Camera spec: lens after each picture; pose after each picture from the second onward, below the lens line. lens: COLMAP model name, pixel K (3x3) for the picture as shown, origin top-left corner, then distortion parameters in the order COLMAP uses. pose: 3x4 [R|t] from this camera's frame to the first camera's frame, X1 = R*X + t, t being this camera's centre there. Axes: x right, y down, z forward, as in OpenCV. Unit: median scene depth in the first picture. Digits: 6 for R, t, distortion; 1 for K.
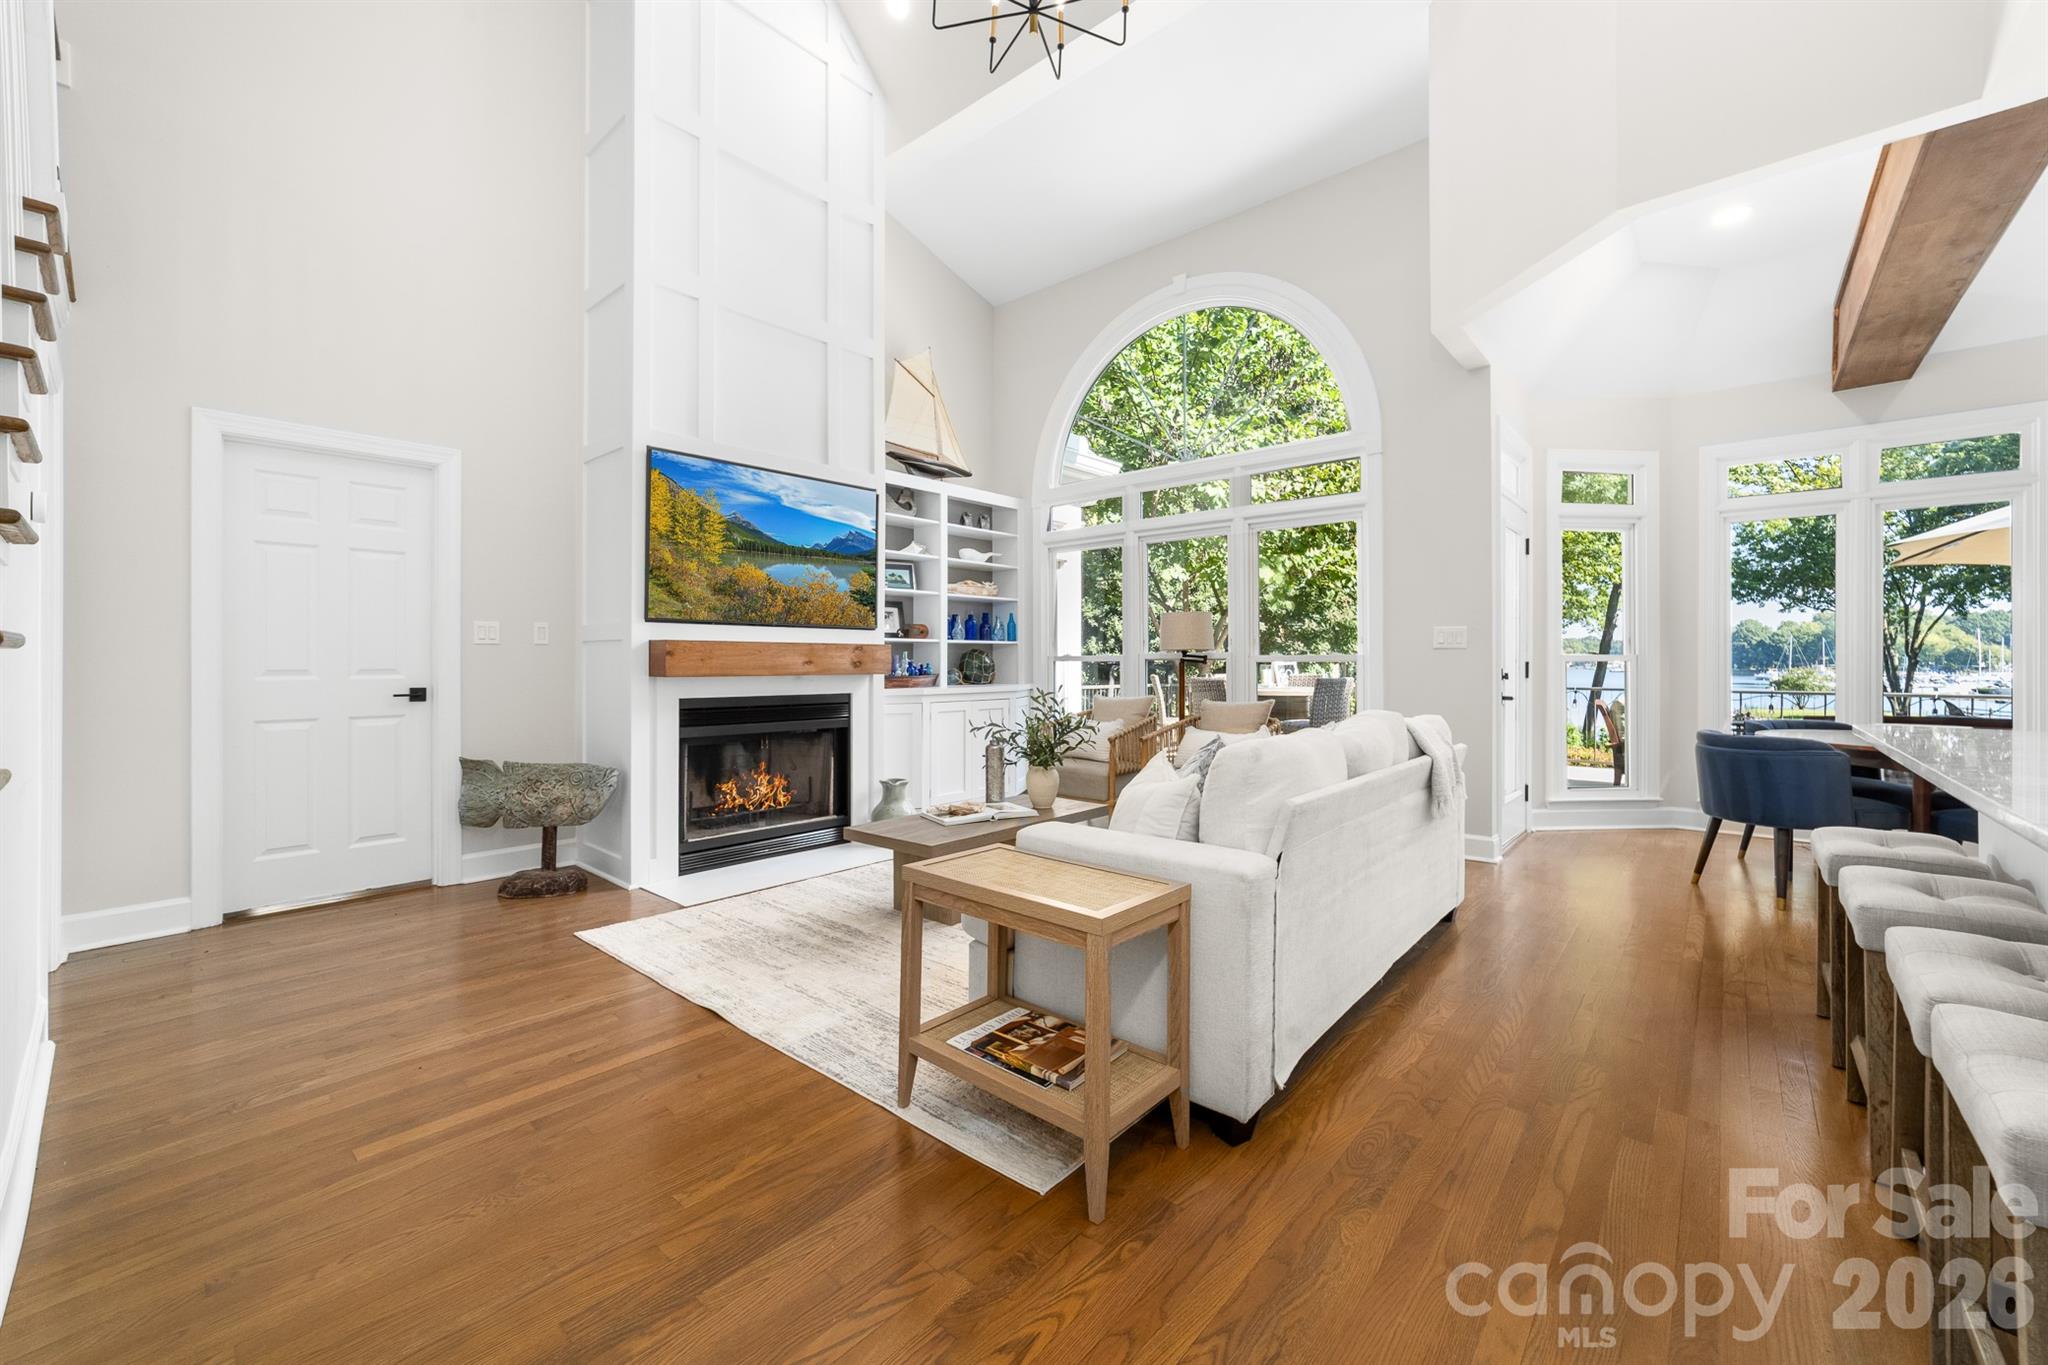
lens RADIAL K [[797.1, 0, 1015.2], [0, 797.1, 655.6], [0, 0, 1]] dist [0.000540, 0.000002]
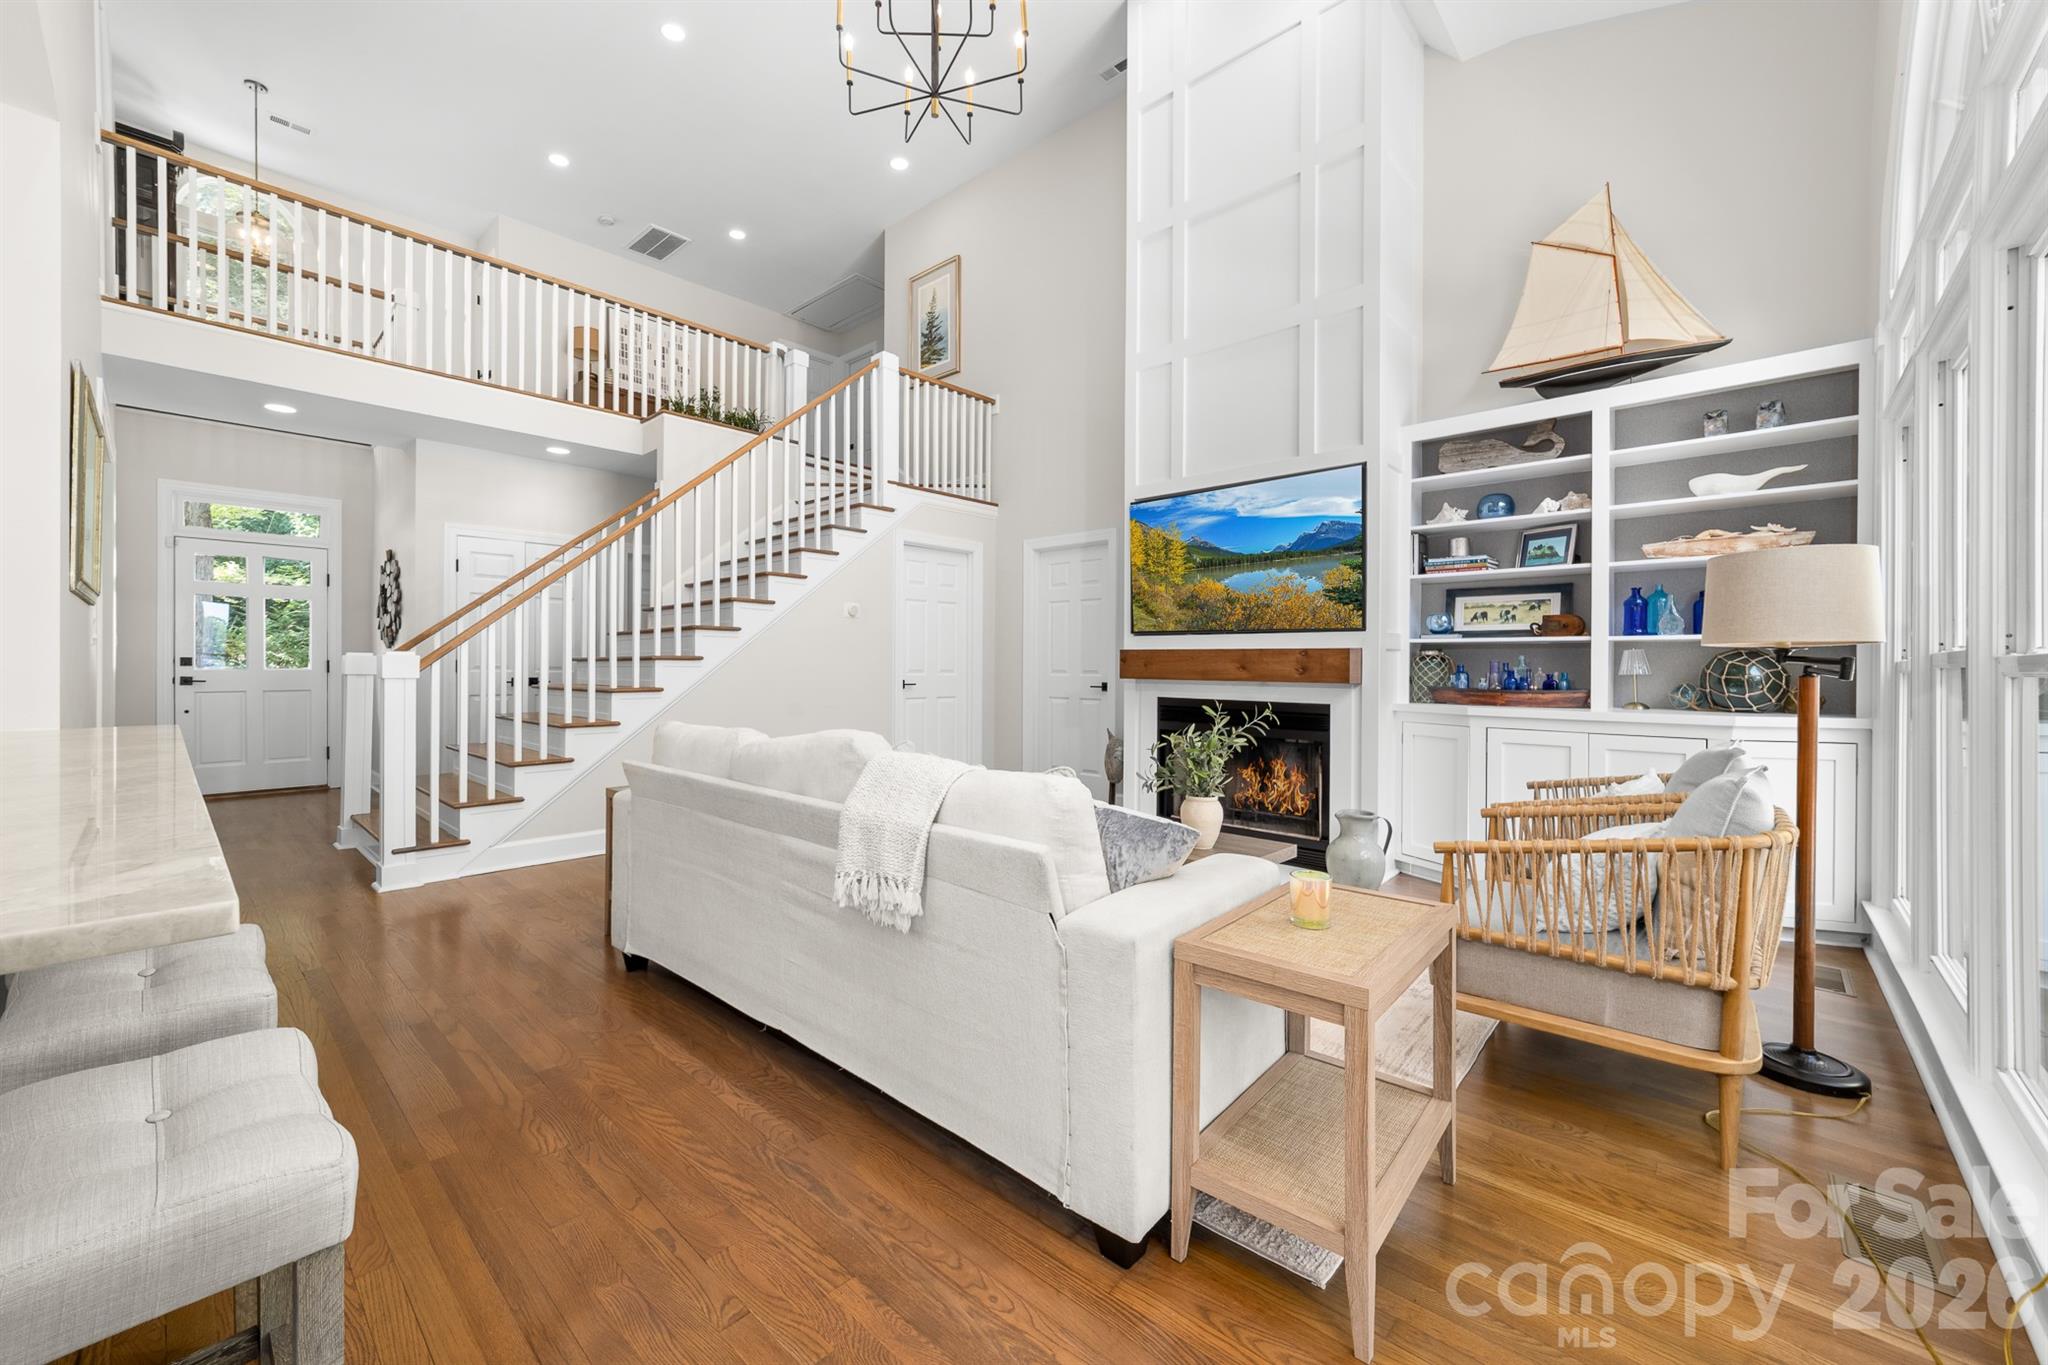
lens RADIAL K [[797.1, 0, 1022.3], [0, 797.1, 673.3], [0, 0, 1]] dist [0.000540, 0.000002]
pose [[-0.014183, 0.019180, -0.999715, 0.766923], [0.003679, 0.999810, 0.019130, -0.005898], [0.999893, -0.003407, -0.014251, 0.745094]]
